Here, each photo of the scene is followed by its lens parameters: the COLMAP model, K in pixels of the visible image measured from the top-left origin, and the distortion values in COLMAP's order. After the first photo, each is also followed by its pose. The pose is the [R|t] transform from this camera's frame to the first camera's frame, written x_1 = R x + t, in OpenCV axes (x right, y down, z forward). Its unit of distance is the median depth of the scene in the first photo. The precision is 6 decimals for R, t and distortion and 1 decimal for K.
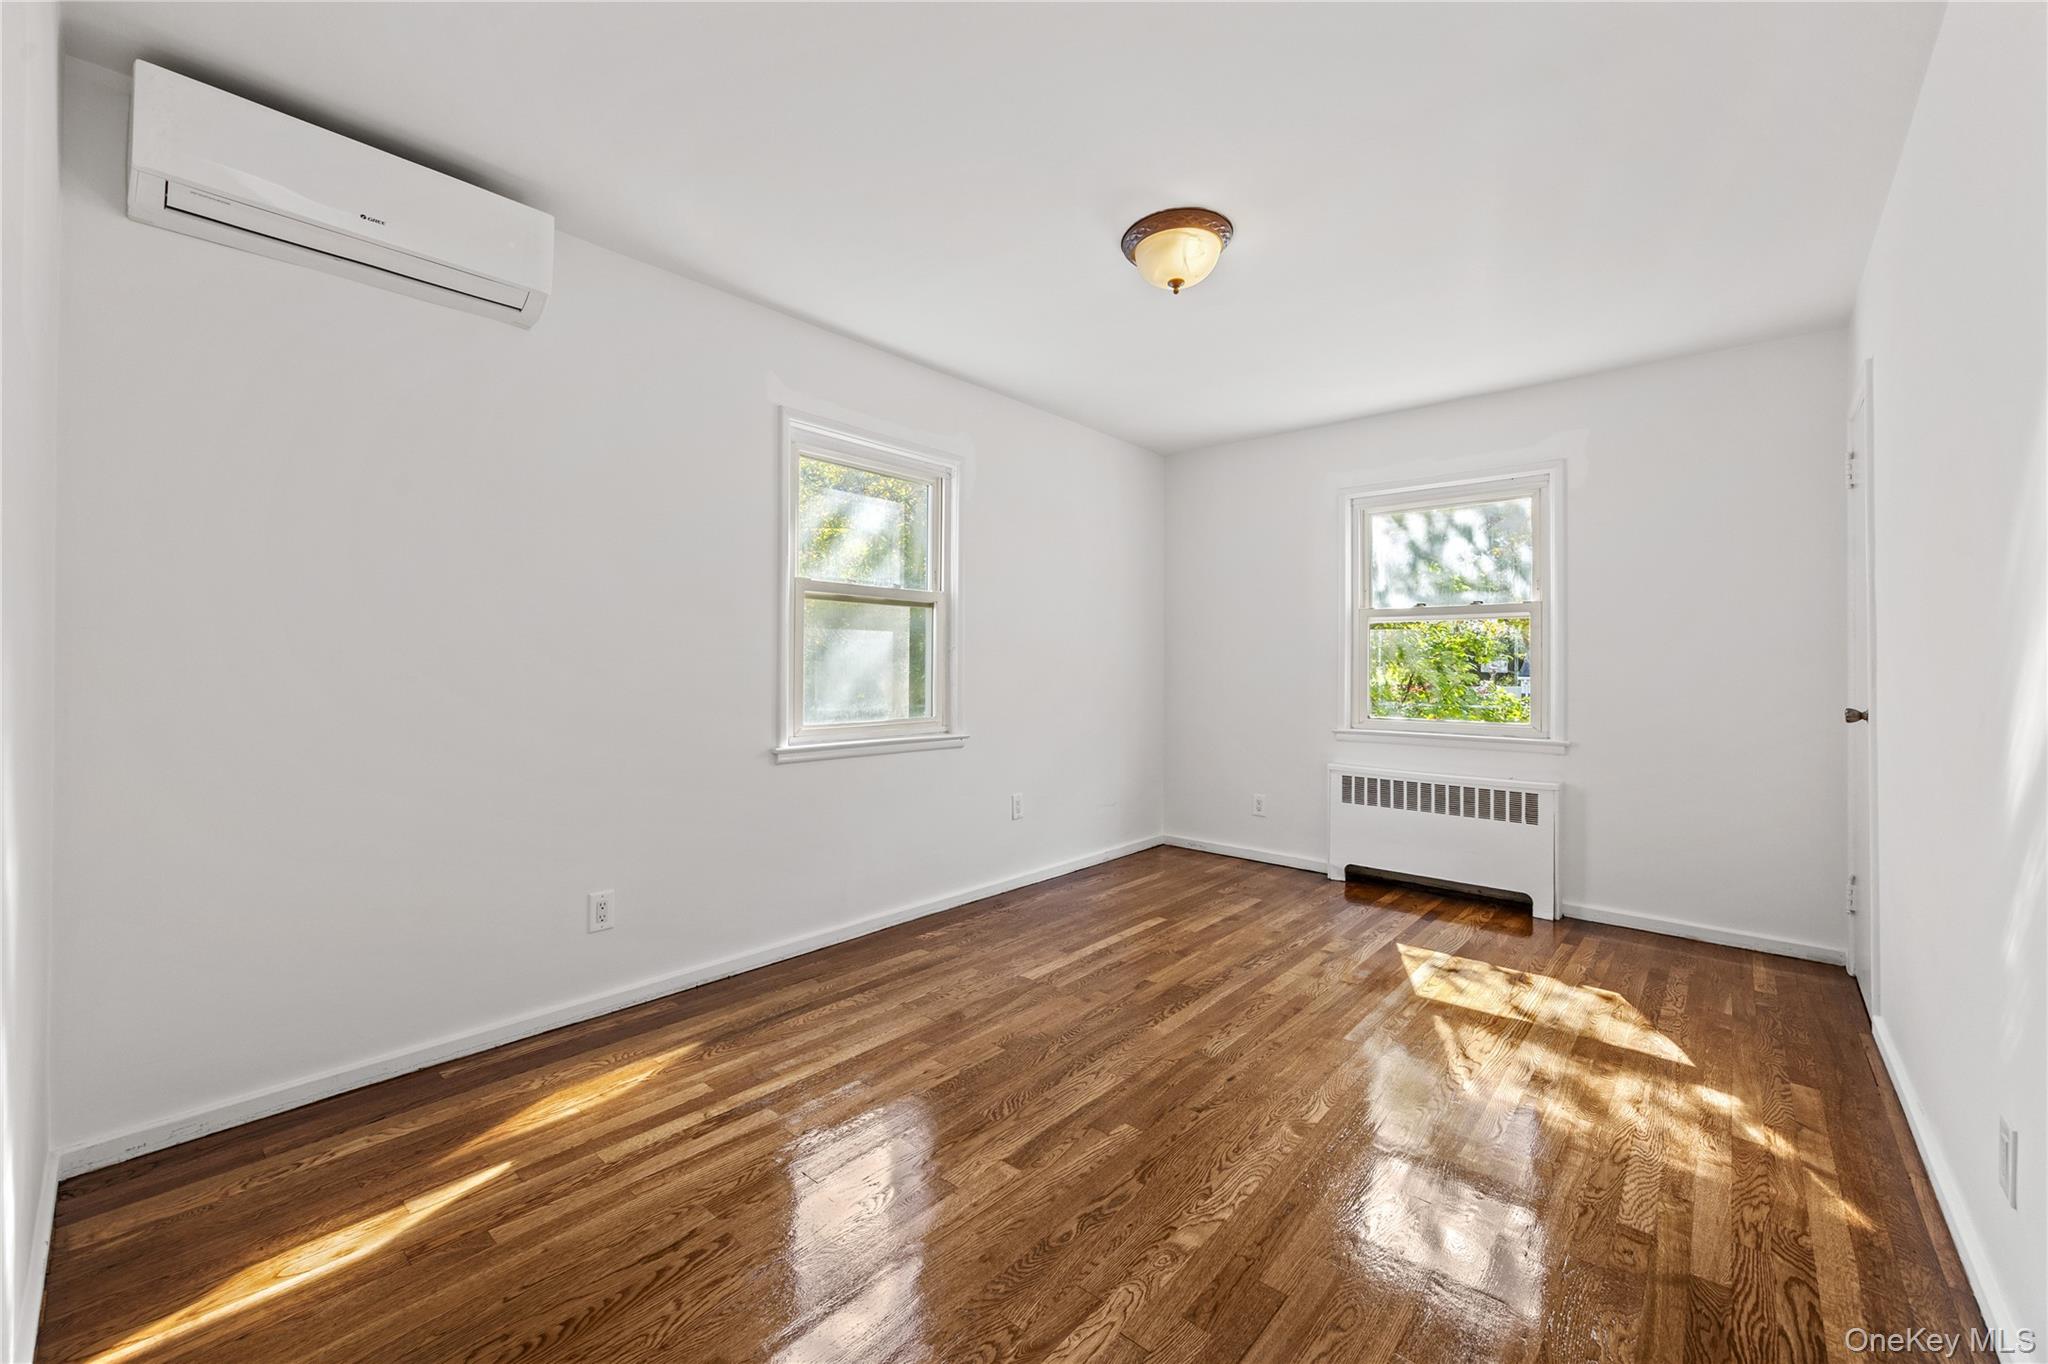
lens RADIAL K [[792.3, 0, 1024.0], [0, 792.3, 682.0], [0, 0, 1]] dist [-0.002249, -0.000442]
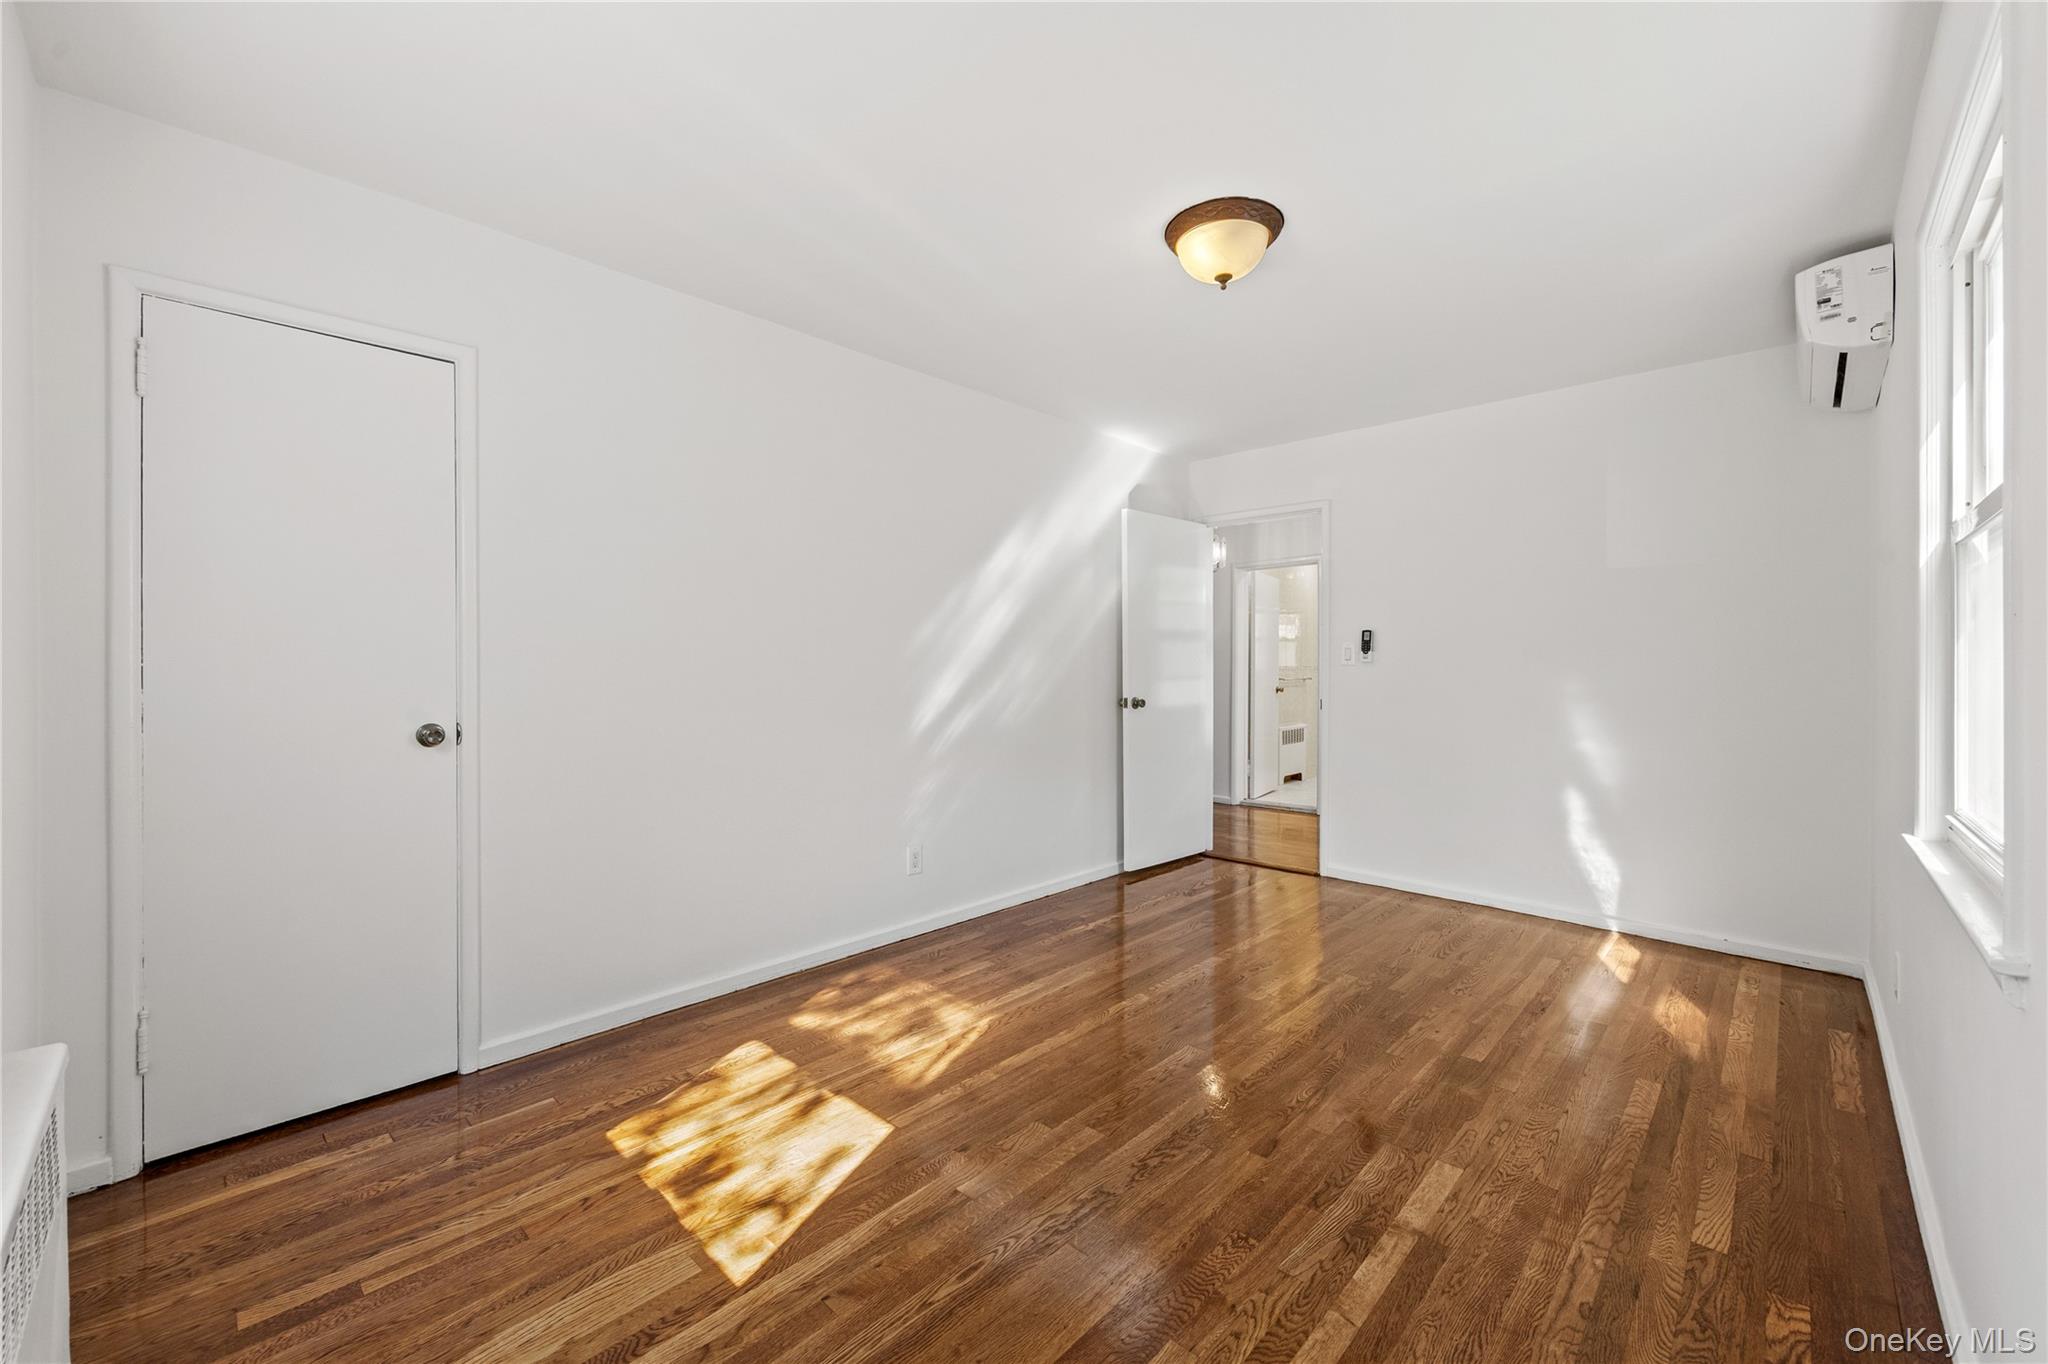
lens RADIAL K [[791.4, 0, 1032.8], [0, 791.4, 694.1], [0, 0, 1]] dist [-0.000650, 0.000034]
pose [[-0.998295, 0.005042, 0.058157, 0.321230], [0.006819, 0.999514, 0.030405, -0.043725], [-0.057976, 0.030749, -0.997844, 1.729240]]
